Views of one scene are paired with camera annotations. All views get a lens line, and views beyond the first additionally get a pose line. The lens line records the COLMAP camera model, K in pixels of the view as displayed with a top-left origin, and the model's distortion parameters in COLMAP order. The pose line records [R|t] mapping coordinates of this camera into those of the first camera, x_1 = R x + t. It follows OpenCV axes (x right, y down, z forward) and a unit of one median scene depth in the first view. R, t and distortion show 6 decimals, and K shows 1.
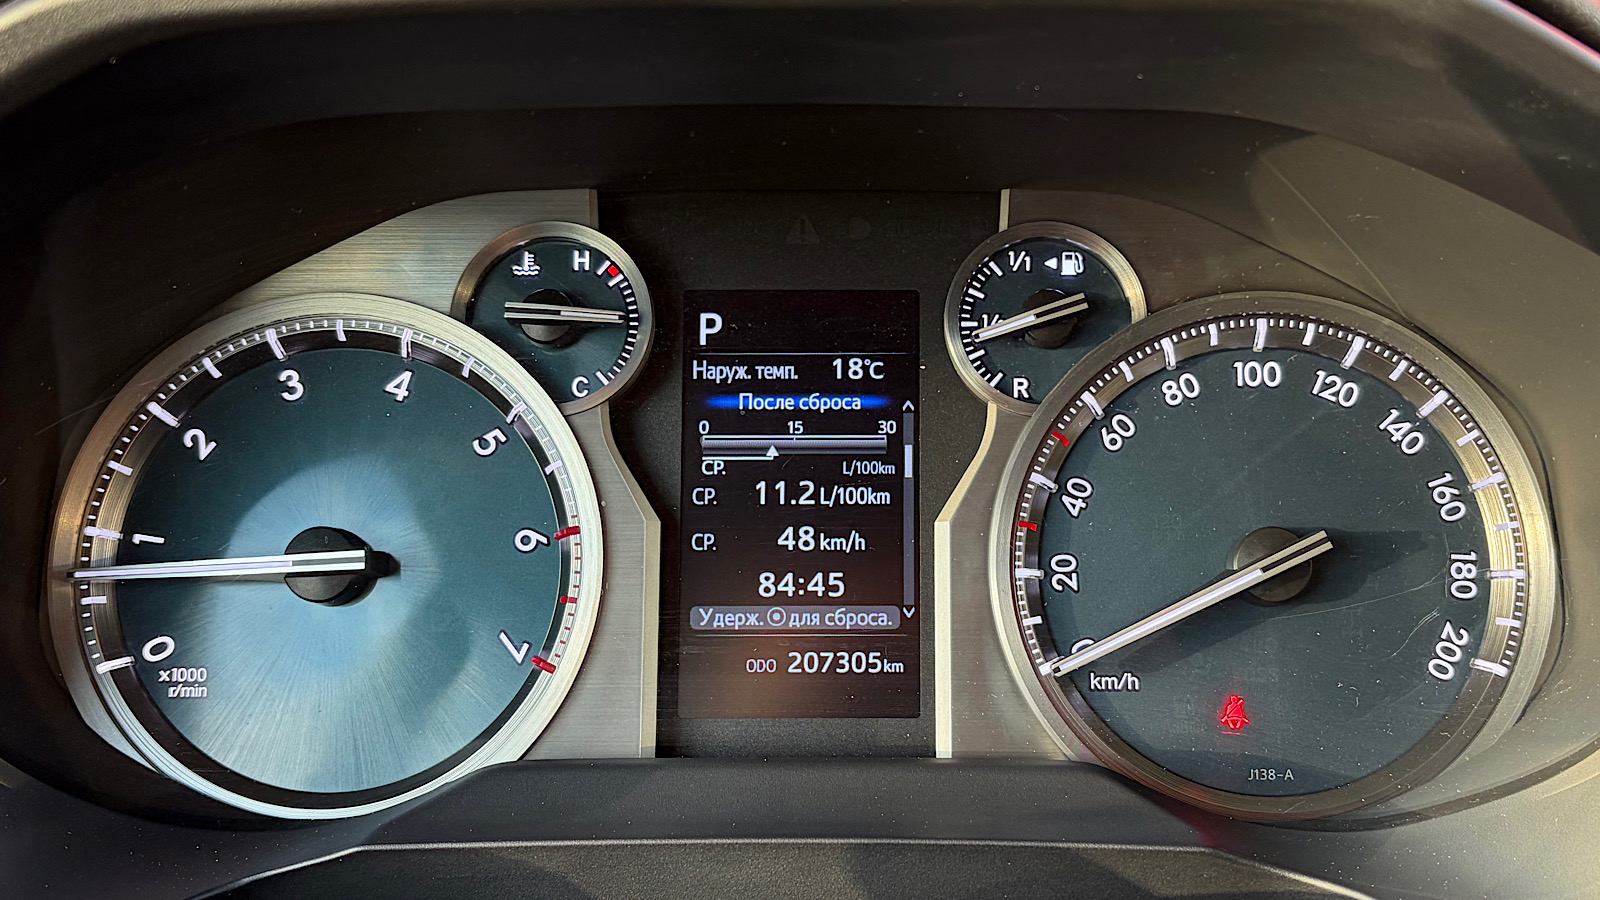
lens RADIAL K [[1273.7, 0, 800.0], [0, 1273.7, 450.0], [0, 0, 1]] dist [0.034233, -0.001697]
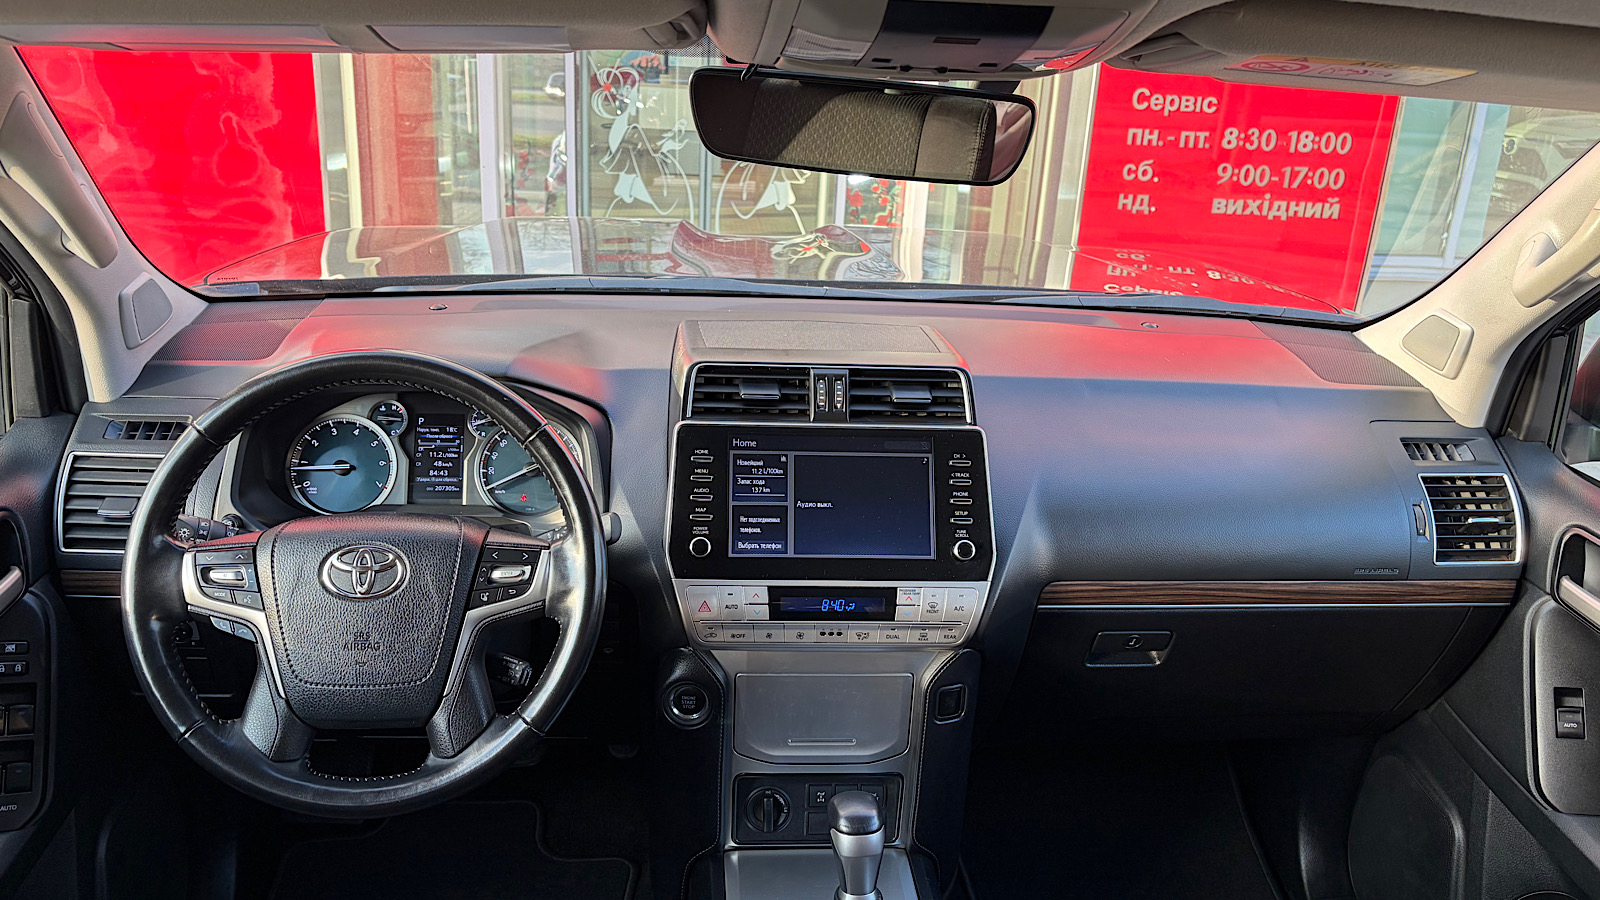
lens RADIAL K [[1215.1, 0, 798.8], [0, 1215.1, 454.6], [0, 0, 1]] dist [0.032321, 0.000874]
pose [[0.991299, 0.010881, 0.131177, 0.784598], [-0.011080, 0.999938, 0.000784, 0.014897], [-0.131160, -0.002231, 0.991359, -3.983369]]
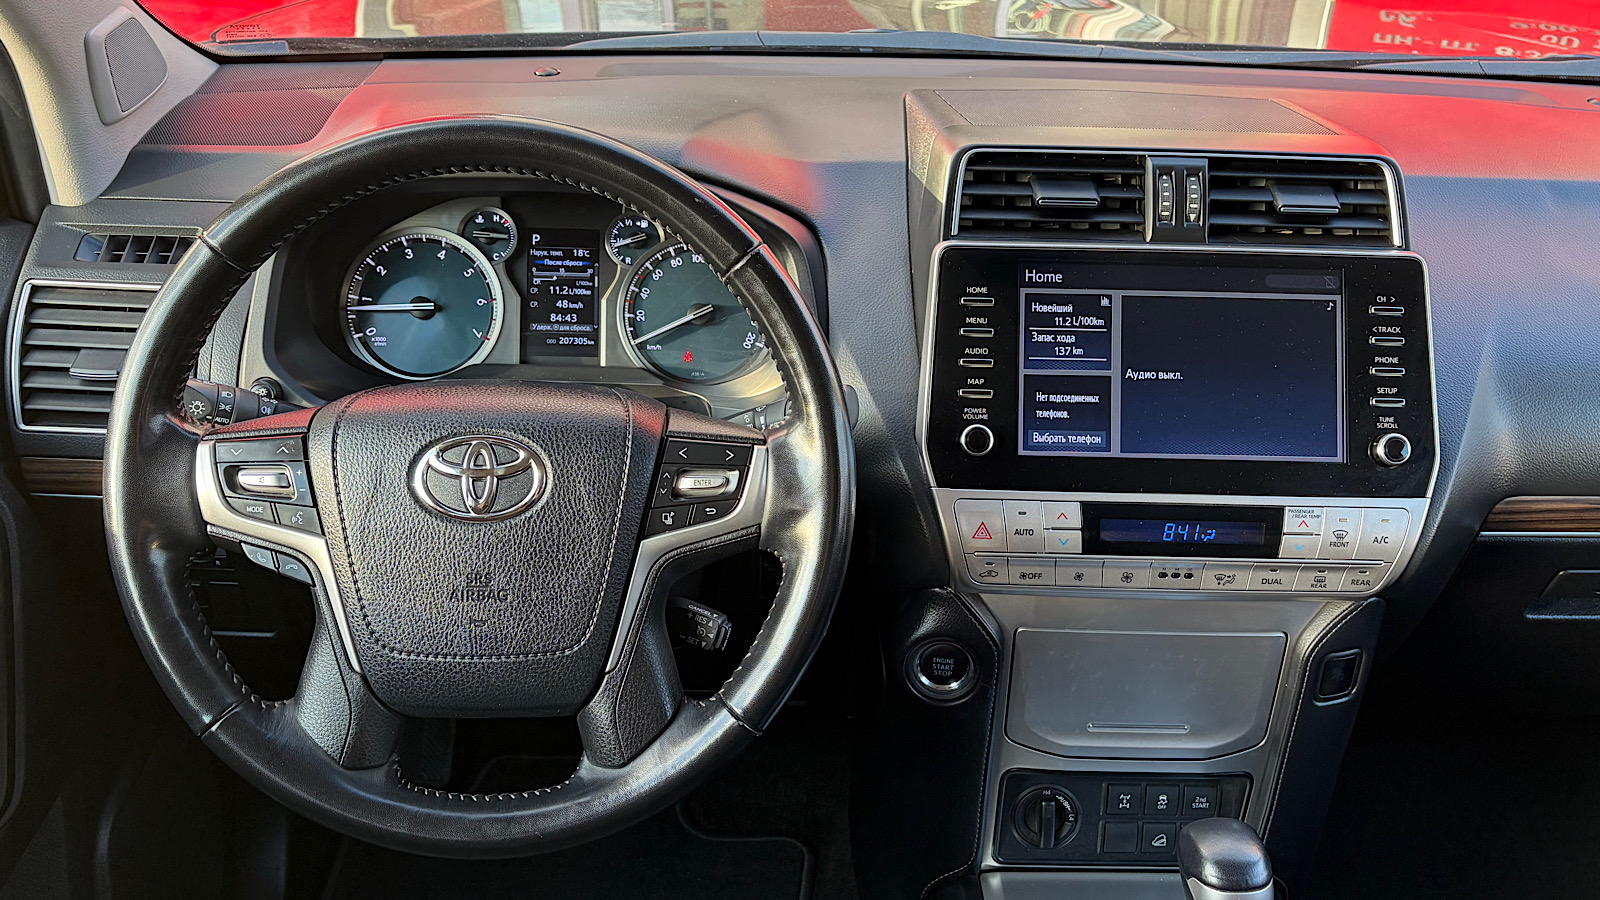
lens RADIAL K [[1401.7, 0, 804.1], [0, 1401.7, 454.8], [0, 0, 1]] dist [0.125063, -0.197609]
pose [[0.997560, 0.011214, 0.068910, 0.387108], [-0.019389, 0.992689, 0.119136, 0.009859], [-0.067071, -0.120181, 0.990484, -2.803442]]
